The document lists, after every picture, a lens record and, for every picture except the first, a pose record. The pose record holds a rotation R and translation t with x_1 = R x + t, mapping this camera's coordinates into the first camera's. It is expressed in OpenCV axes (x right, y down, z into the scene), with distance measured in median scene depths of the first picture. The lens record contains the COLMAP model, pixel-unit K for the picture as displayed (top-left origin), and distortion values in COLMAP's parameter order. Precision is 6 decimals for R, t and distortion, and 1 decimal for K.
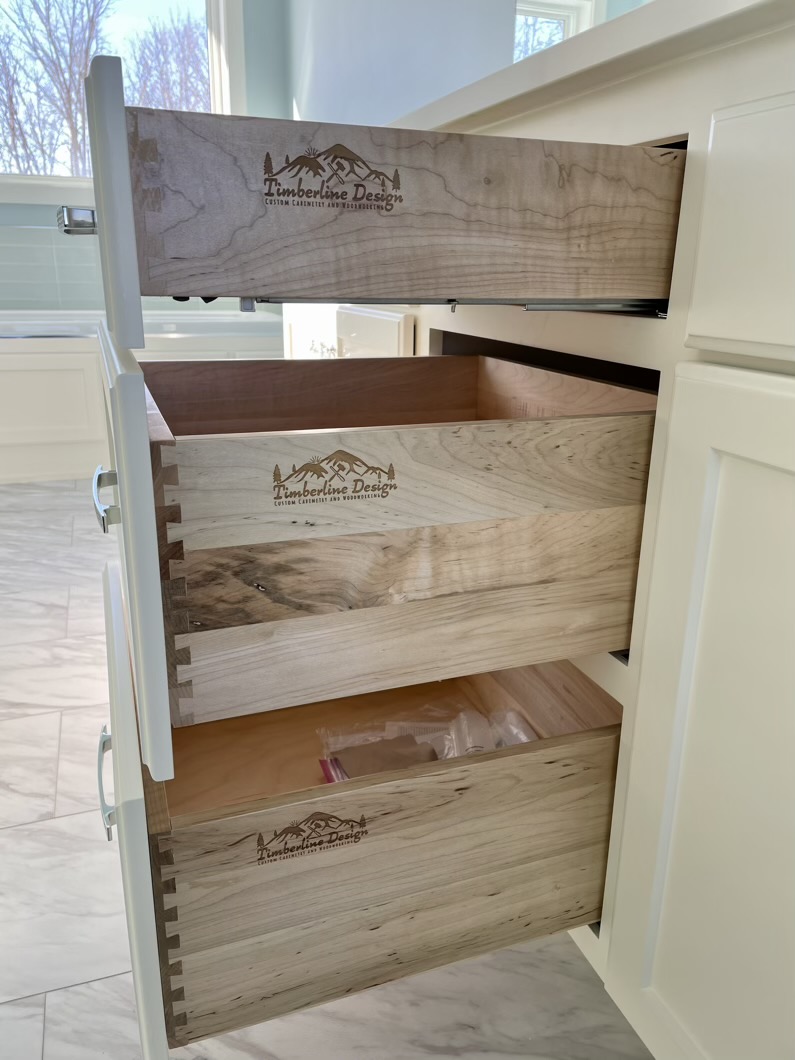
lens RADIAL K [[796.3, 0, 397.5], [0, 796.3, 530.0], [0, 0, 1]] dist [0.078529, -0.093744]
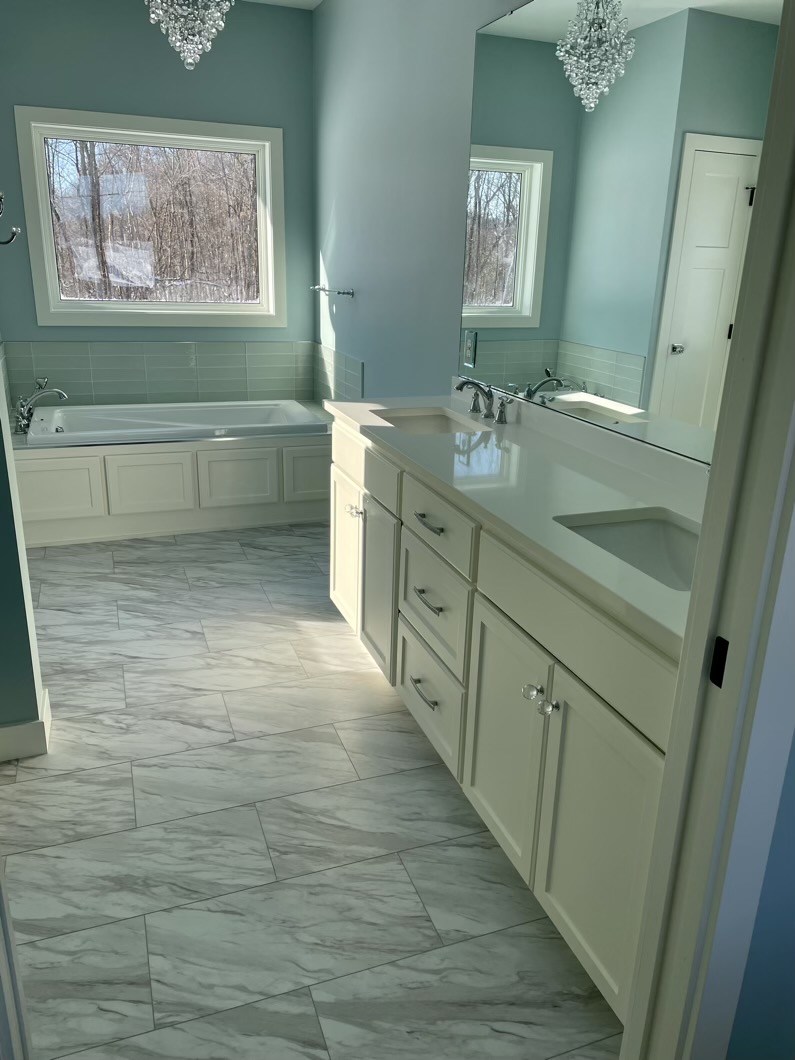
lens RADIAL K [[796.3, 0, 397.5], [0, 796.3, 530.0], [0, 0, 1]] dist [0.078529, -0.093744]
pose [[0.999890, 0.012708, 0.007710, -0.004802], [-0.012852, 0.999738, 0.018957, -0.169822], [-0.007467, -0.019054, 0.999791, -0.749469]]
